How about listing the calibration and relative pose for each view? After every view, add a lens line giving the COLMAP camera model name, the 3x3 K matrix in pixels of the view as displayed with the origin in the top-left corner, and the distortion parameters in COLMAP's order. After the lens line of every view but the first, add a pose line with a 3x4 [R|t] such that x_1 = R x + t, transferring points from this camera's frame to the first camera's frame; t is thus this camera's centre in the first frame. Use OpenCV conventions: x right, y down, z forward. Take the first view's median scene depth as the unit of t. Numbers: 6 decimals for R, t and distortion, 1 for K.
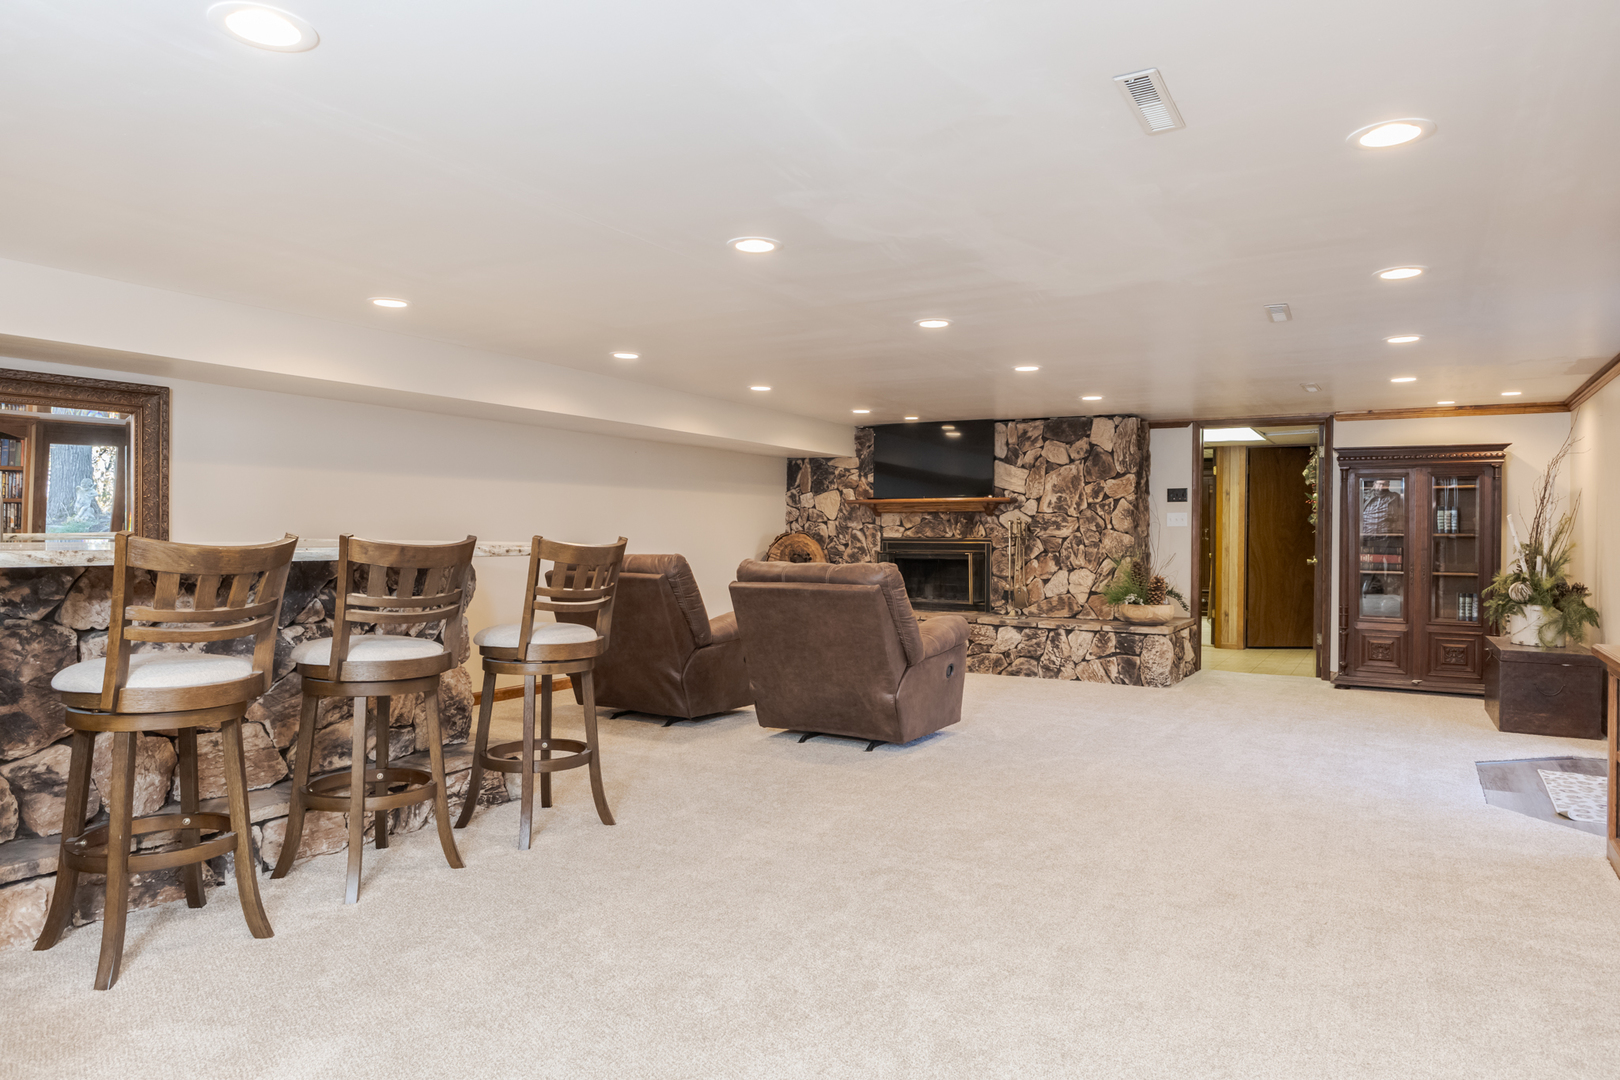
lens RADIAL K [[1000.2, 0, 812.7], [0, 1000.2, 542.7], [0, 0, 1]] dist [-0.024071, -0.004184]
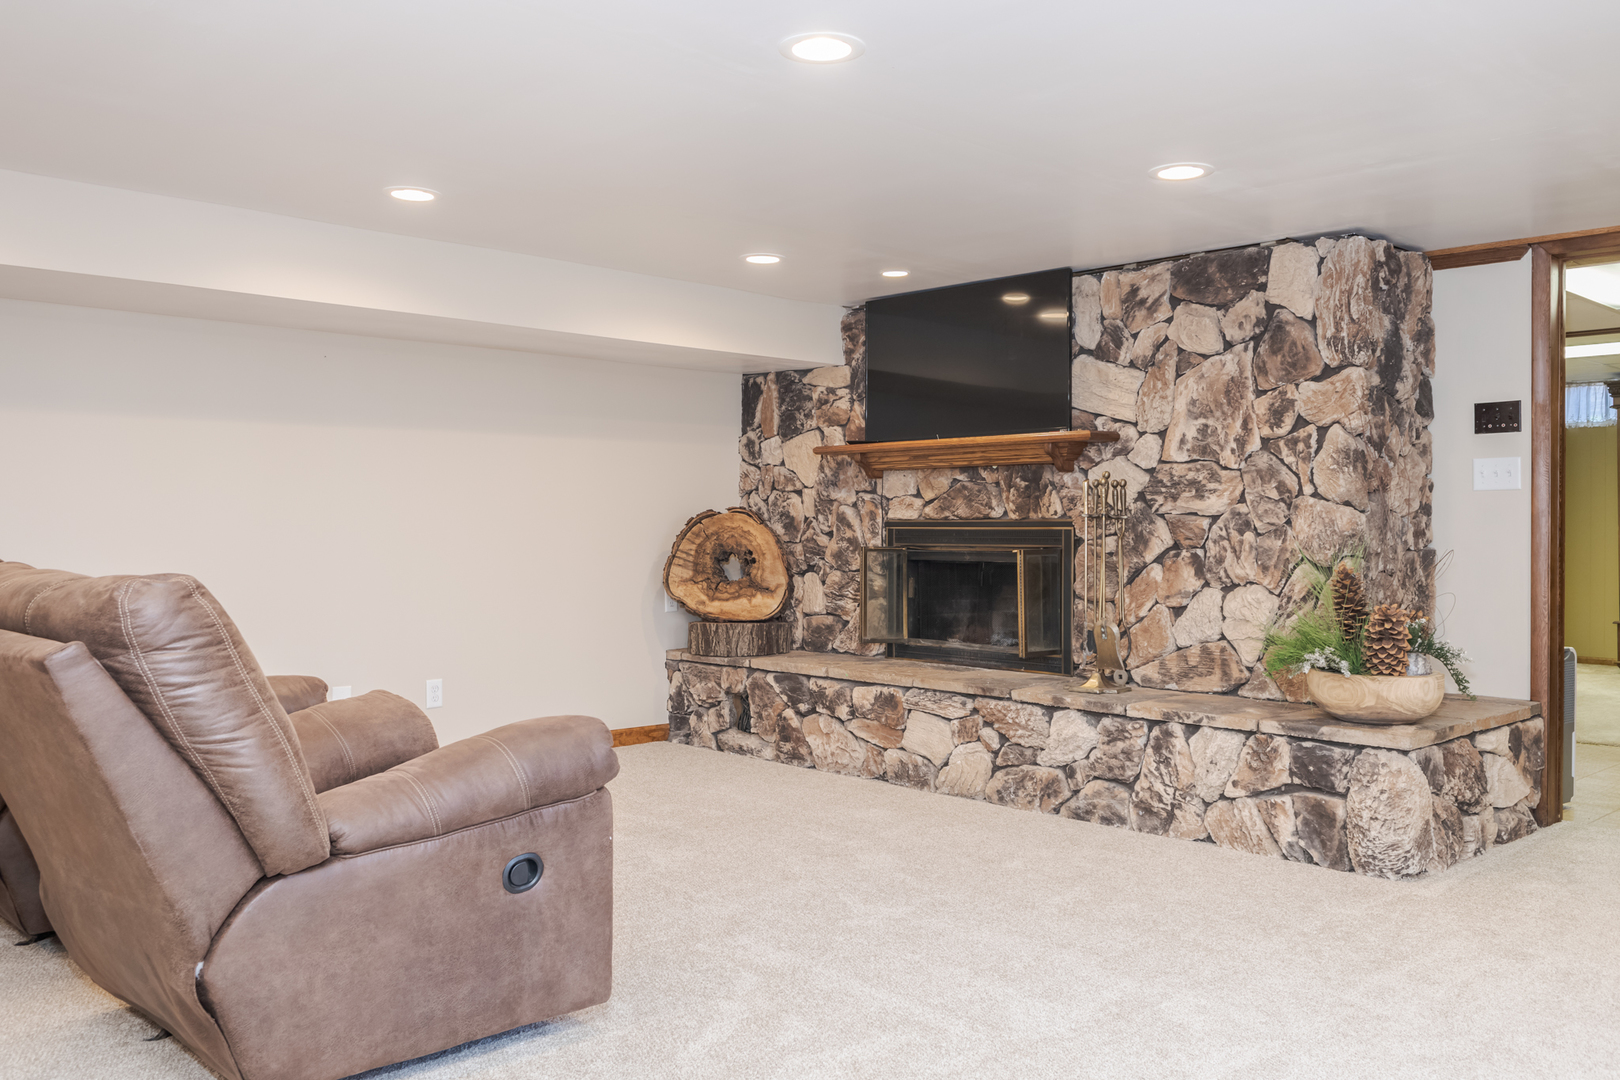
lens RADIAL K [[1368.9, 0, 808.2], [0, 1368.9, 527.0], [0, 0, 1]] dist [0.011588, -0.004449]
pose [[0.967958, -0.003120, -0.251091, 0.226429], [0.000956, 0.999961, -0.008740, 0.005102], [0.251109, 0.008220, 0.967924, 0.346596]]
